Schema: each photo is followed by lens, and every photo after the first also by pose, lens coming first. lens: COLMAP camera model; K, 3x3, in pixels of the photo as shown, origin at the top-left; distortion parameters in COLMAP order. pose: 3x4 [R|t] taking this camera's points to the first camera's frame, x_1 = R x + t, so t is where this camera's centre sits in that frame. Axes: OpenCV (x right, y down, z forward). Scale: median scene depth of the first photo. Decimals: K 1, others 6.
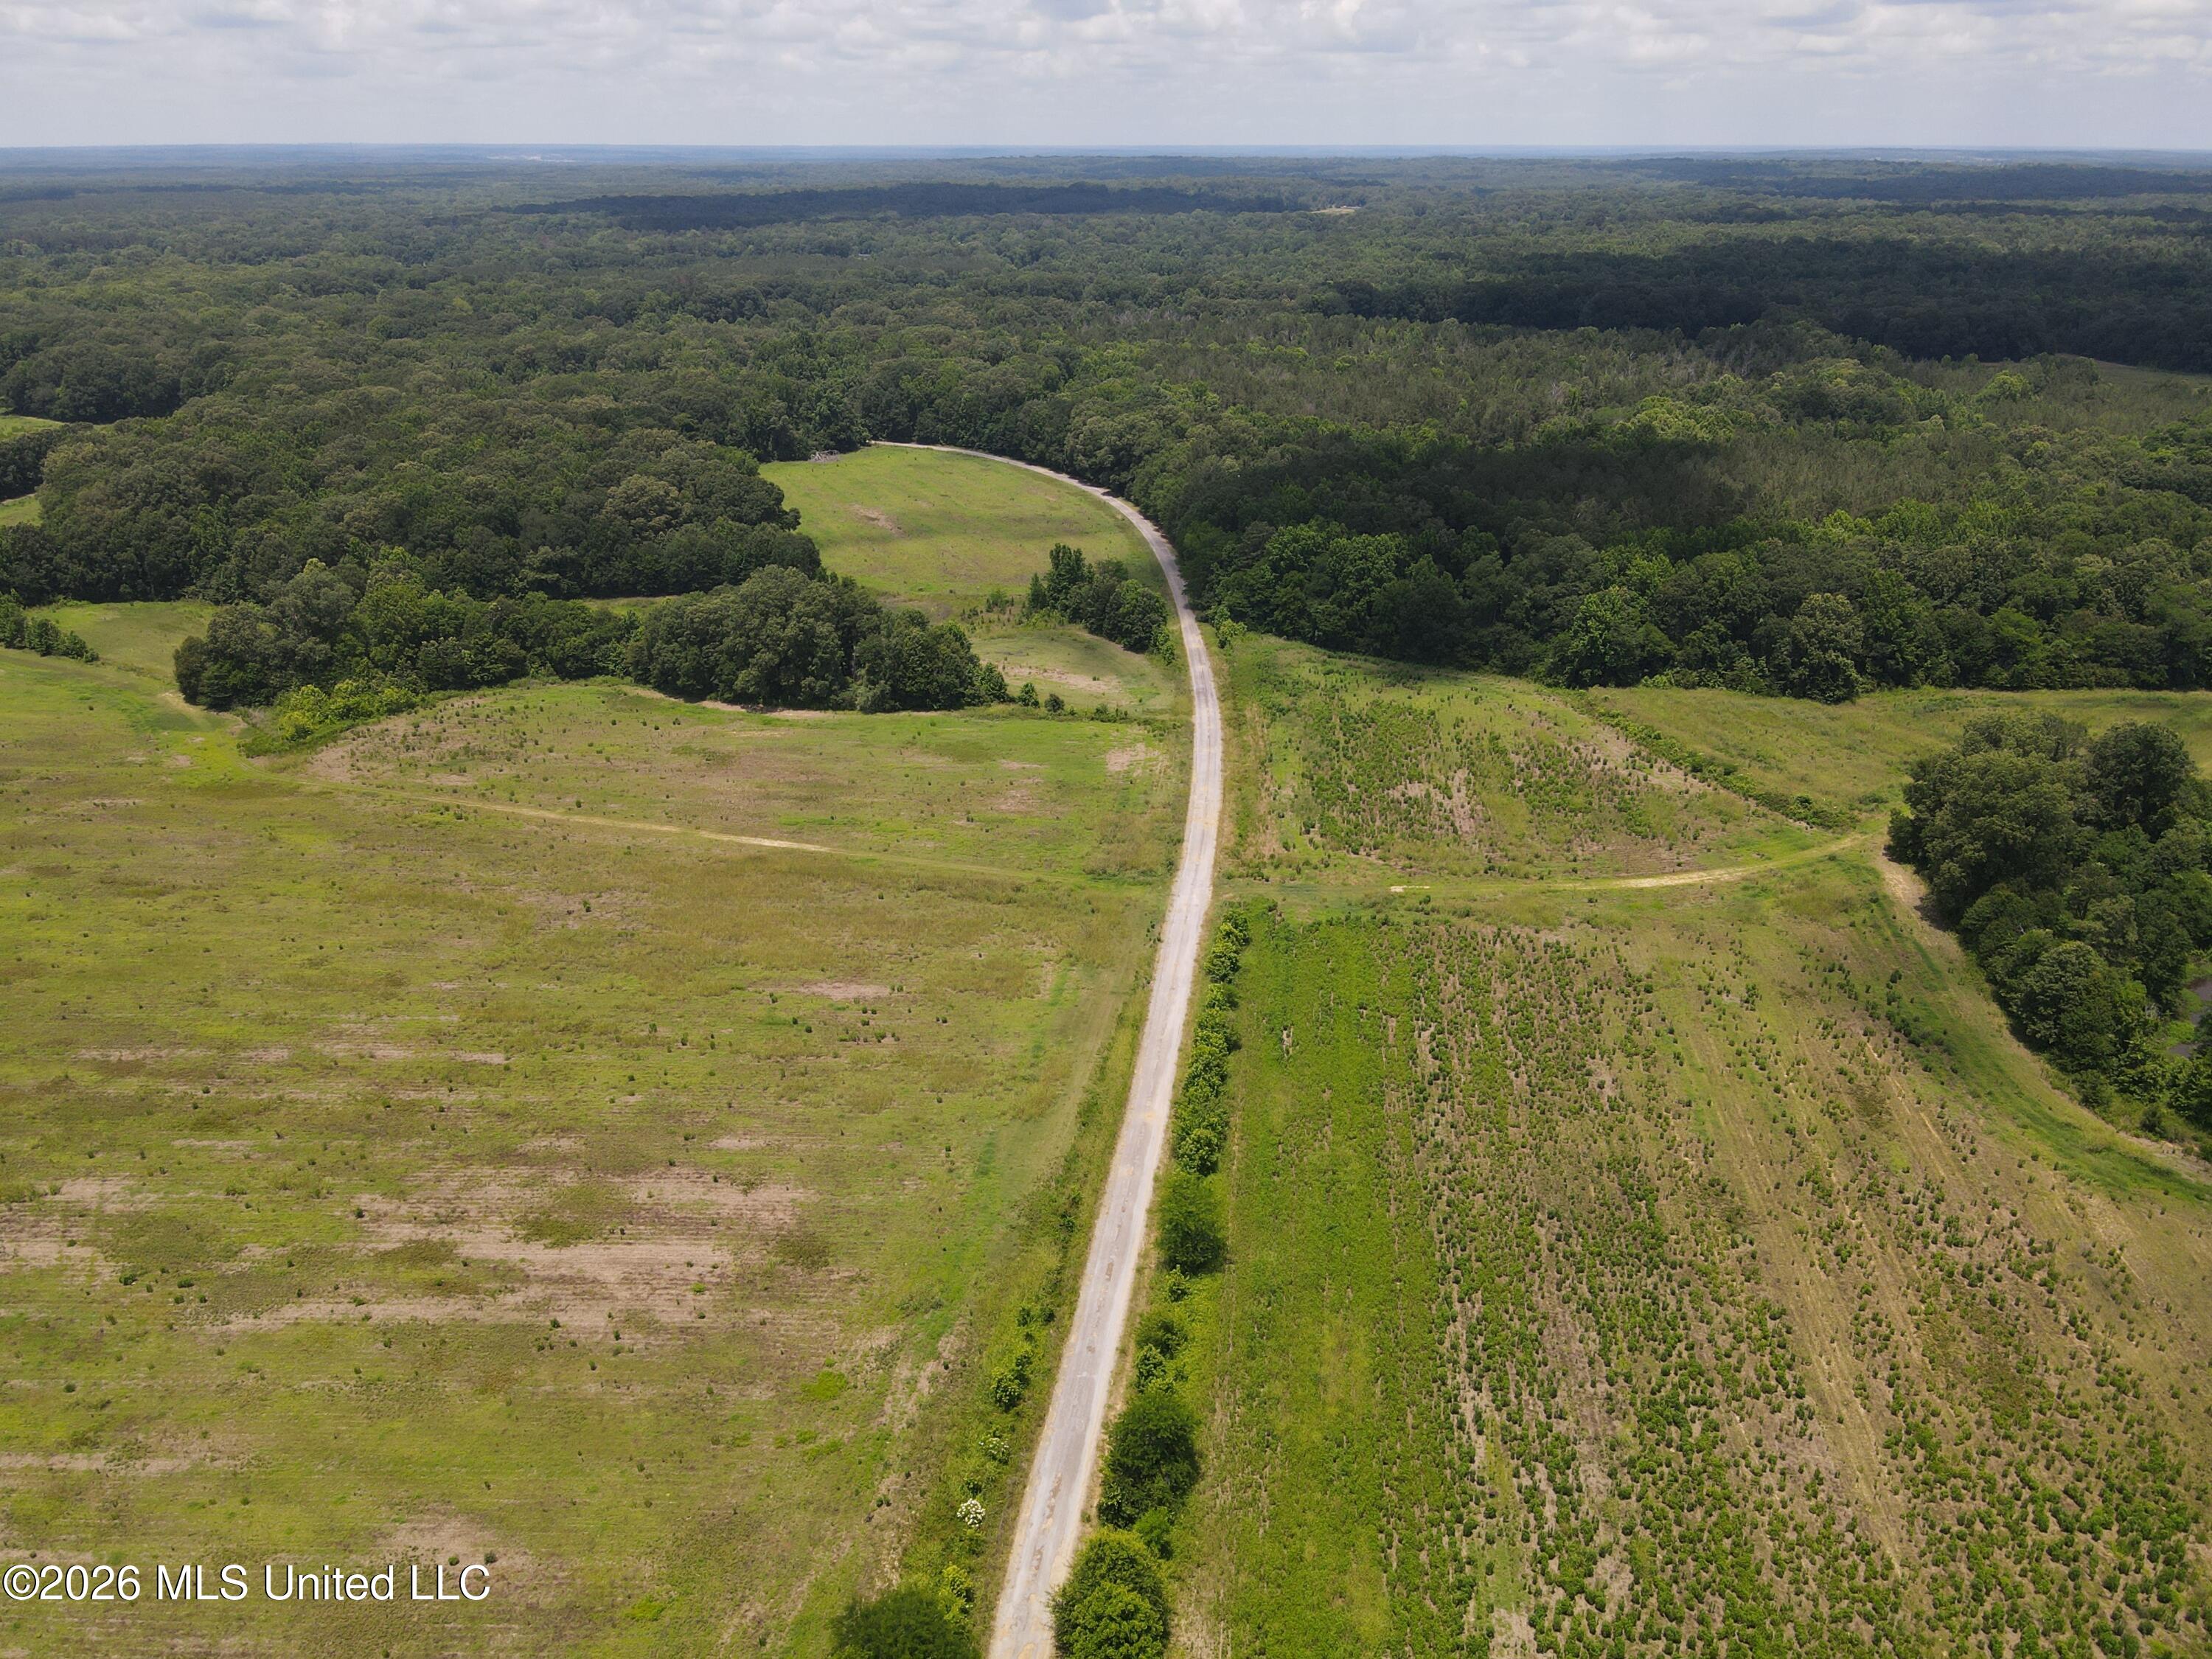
lens RADIAL K [[1639.1, 0, 1106.0], [0, 1639.1, 829.5], [0, 0, 1]] dist [-0.004199, 0.023629]
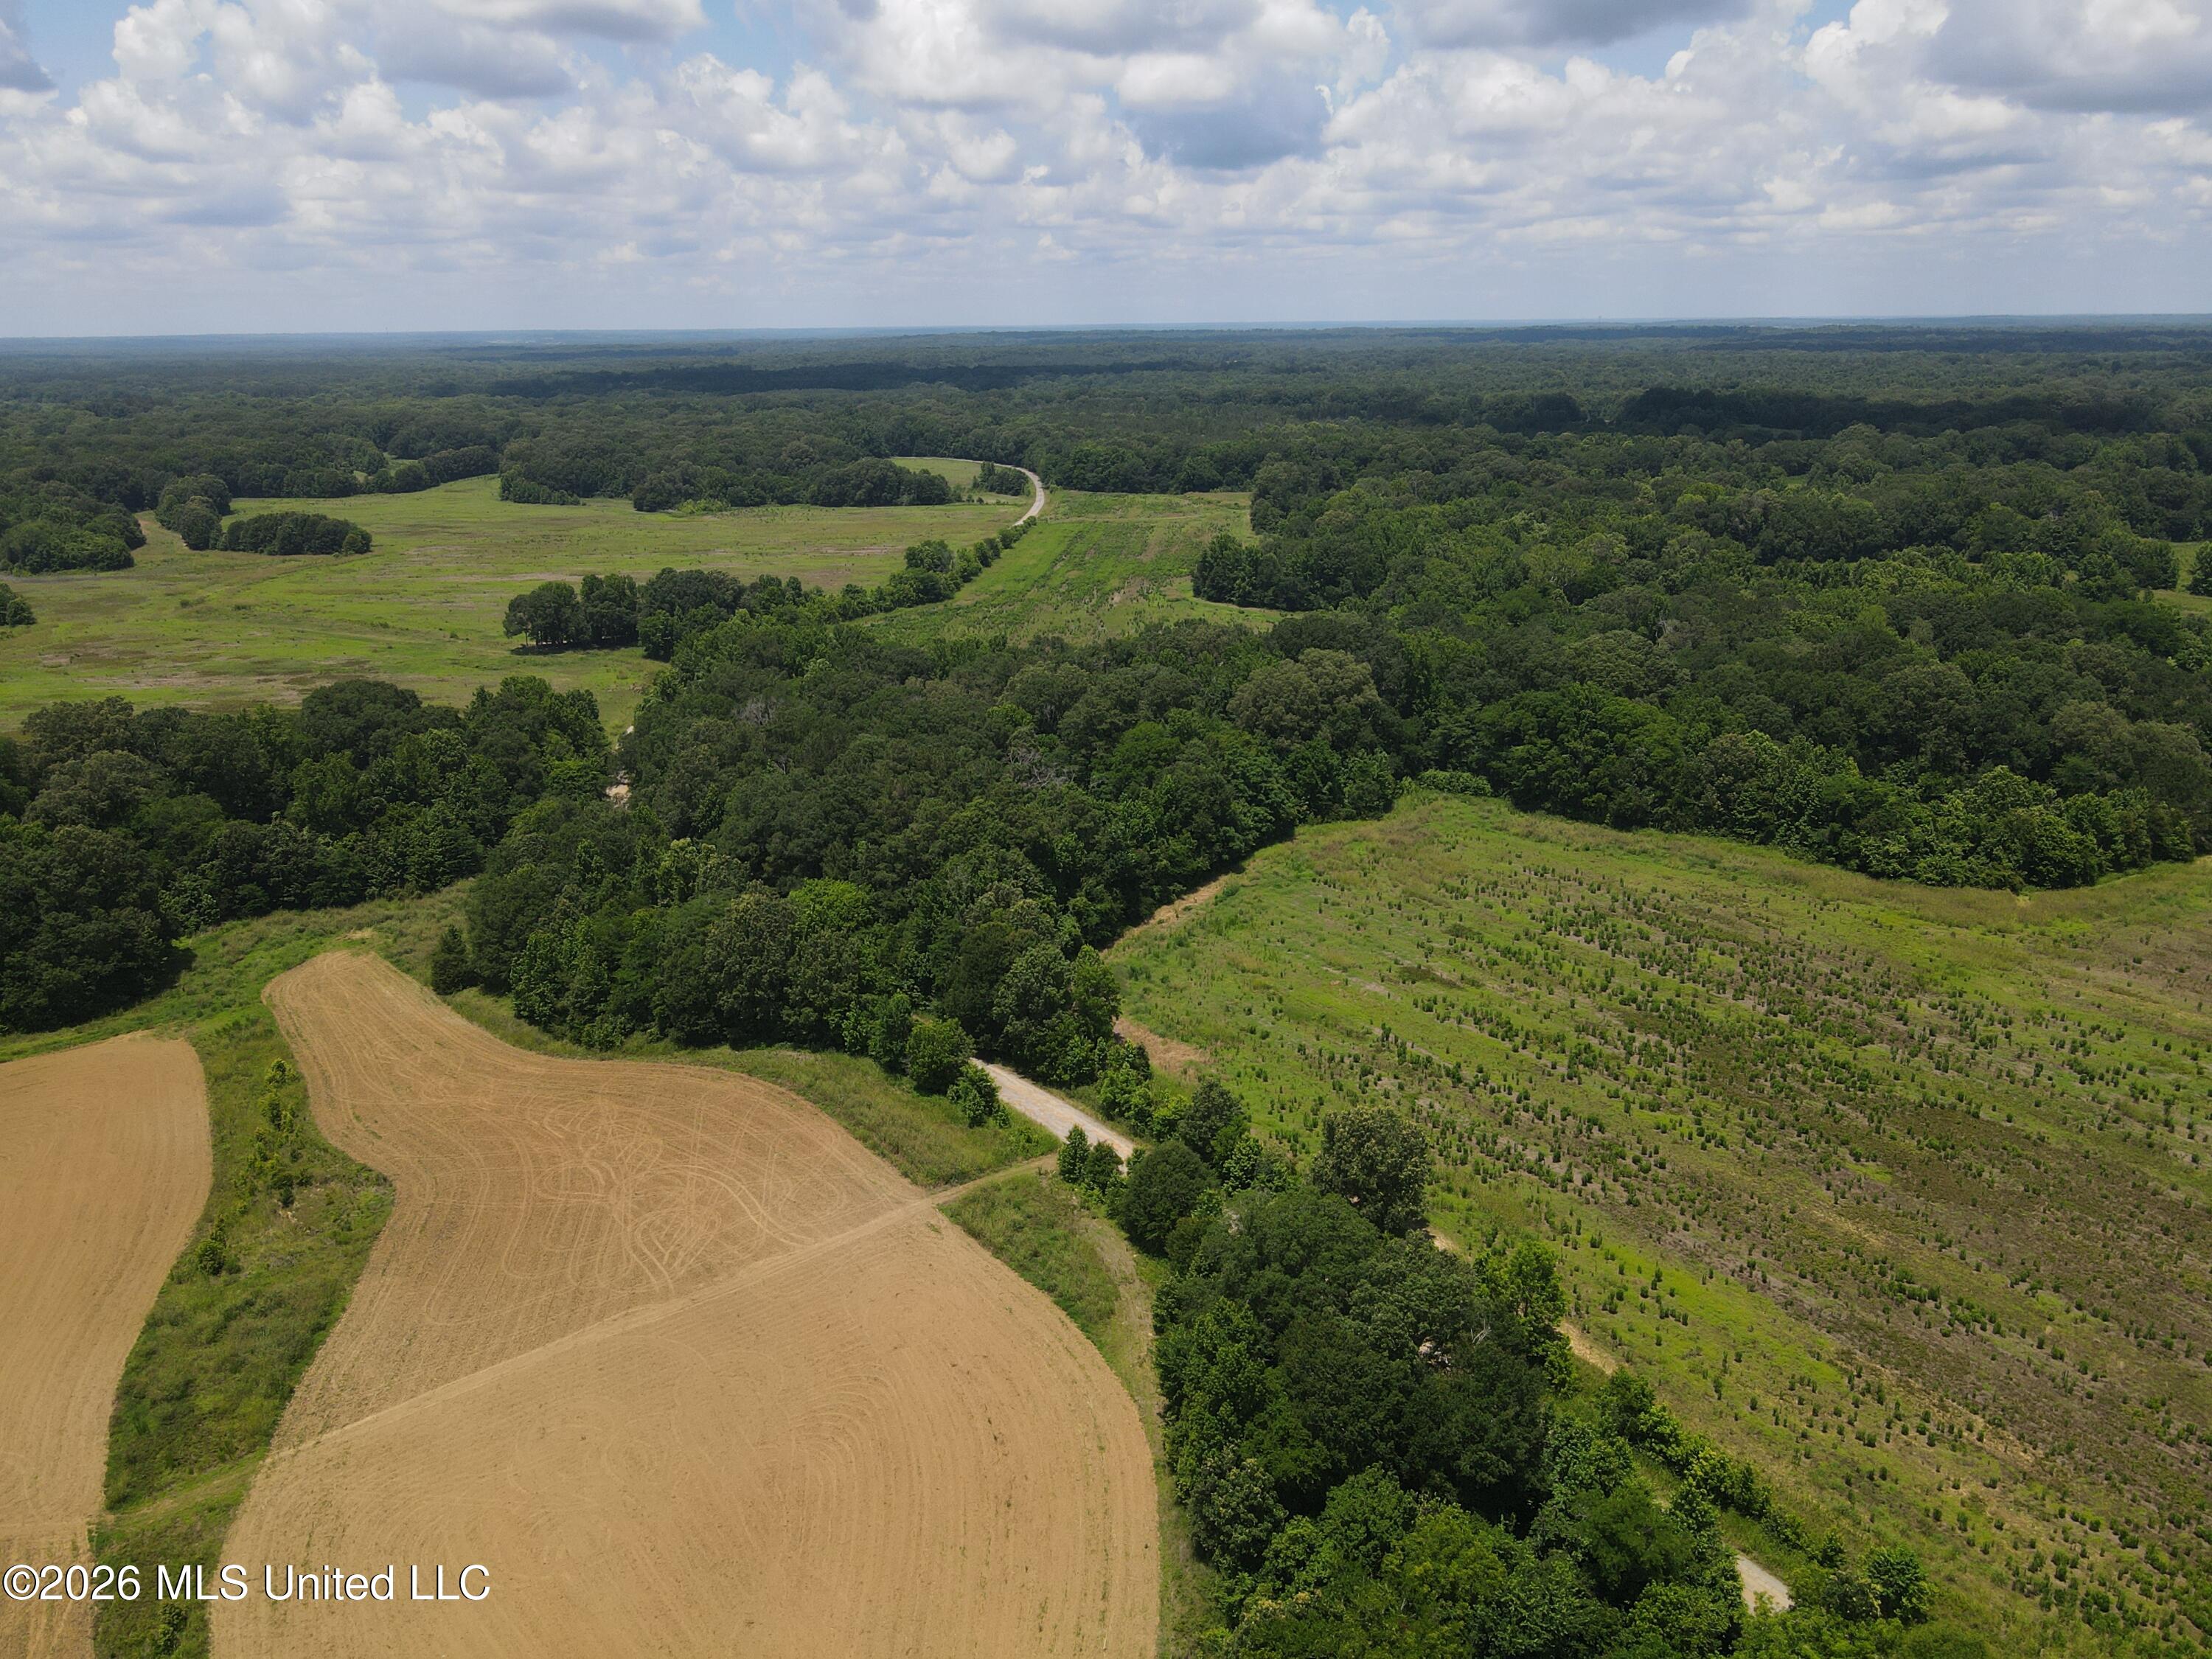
lens RADIAL K [[1620.8, 0, 1098.2], [0, 1620.8, 838.6], [0, 0, 1]] dist [-0.009761, 0.041162]
pose [[0.999804, -0.015442, 0.012402, 0.103939], [0.016463, 0.996079, -0.086921, 0.612102], [-0.011011, 0.087109, 0.996138, -1.354477]]
